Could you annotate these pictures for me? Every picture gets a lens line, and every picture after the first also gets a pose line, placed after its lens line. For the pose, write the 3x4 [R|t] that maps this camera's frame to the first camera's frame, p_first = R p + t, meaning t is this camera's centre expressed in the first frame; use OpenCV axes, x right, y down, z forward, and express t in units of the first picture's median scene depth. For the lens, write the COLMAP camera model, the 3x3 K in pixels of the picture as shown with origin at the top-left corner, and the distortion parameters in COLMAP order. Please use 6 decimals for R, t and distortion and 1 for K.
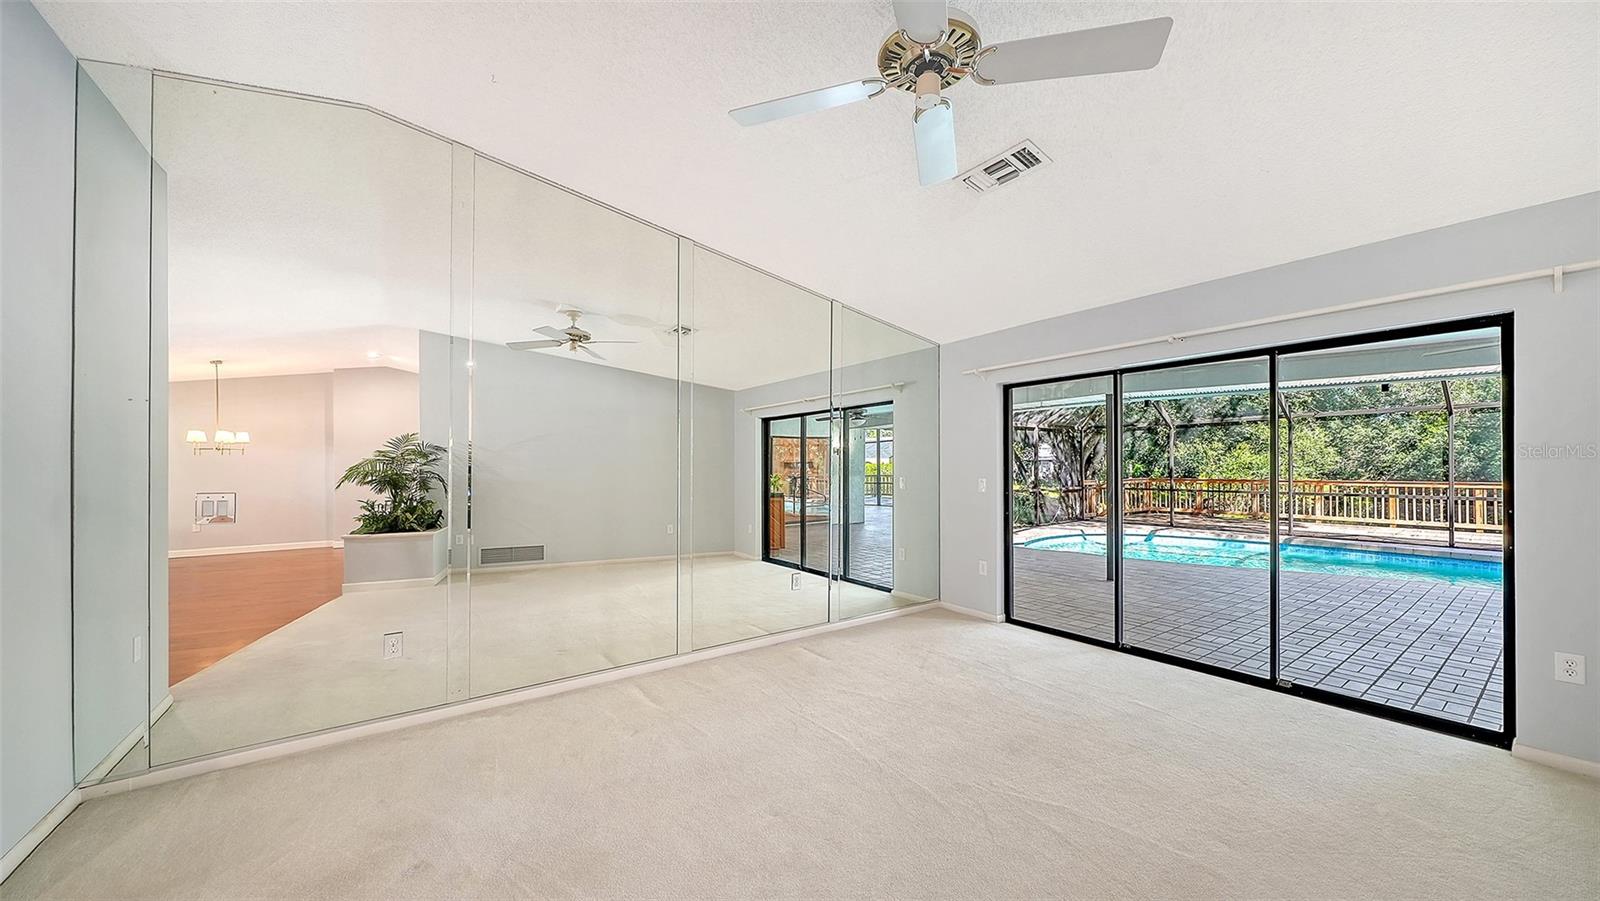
lens RADIAL K [[564.6, 0, 806.8], [0, 564.6, 478.8], [0, 0, 1]] dist [-0.005845, -0.000153]
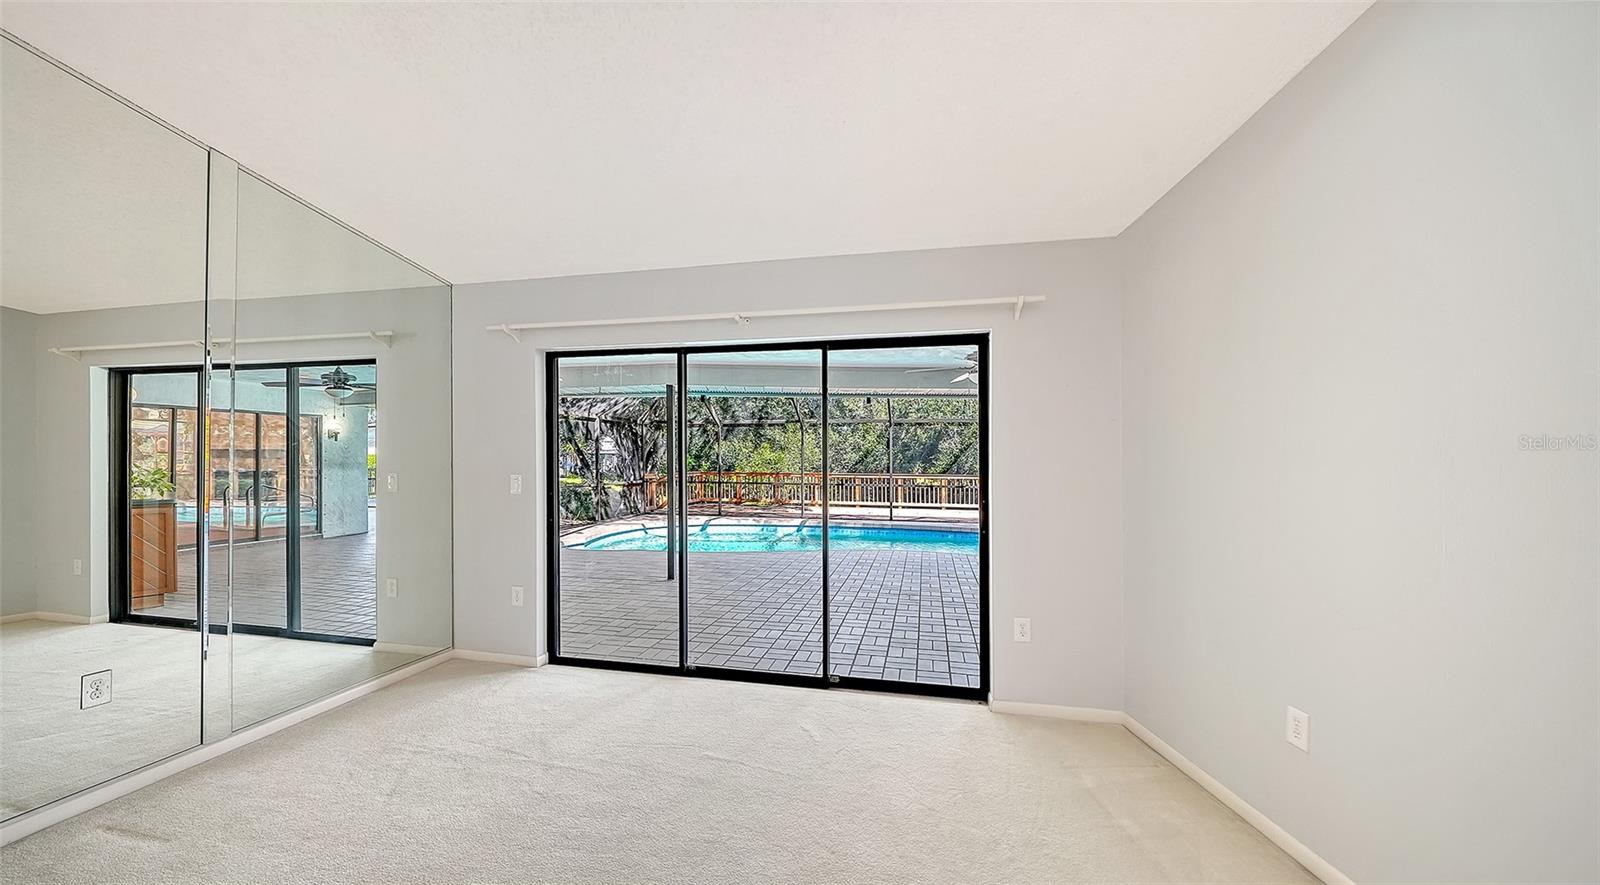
lens RADIAL K [[544.7, 0, 806.8], [0, 544.7, 462.3], [0, 0, 1]] dist [0.000323, 0.000011]
pose [[0.734788, 0.007735, 0.678252, 0.079427], [0.004141, 0.999865, -0.015889, -0.003127], [-0.678284, 0.014484, 0.734657, 0.163014]]
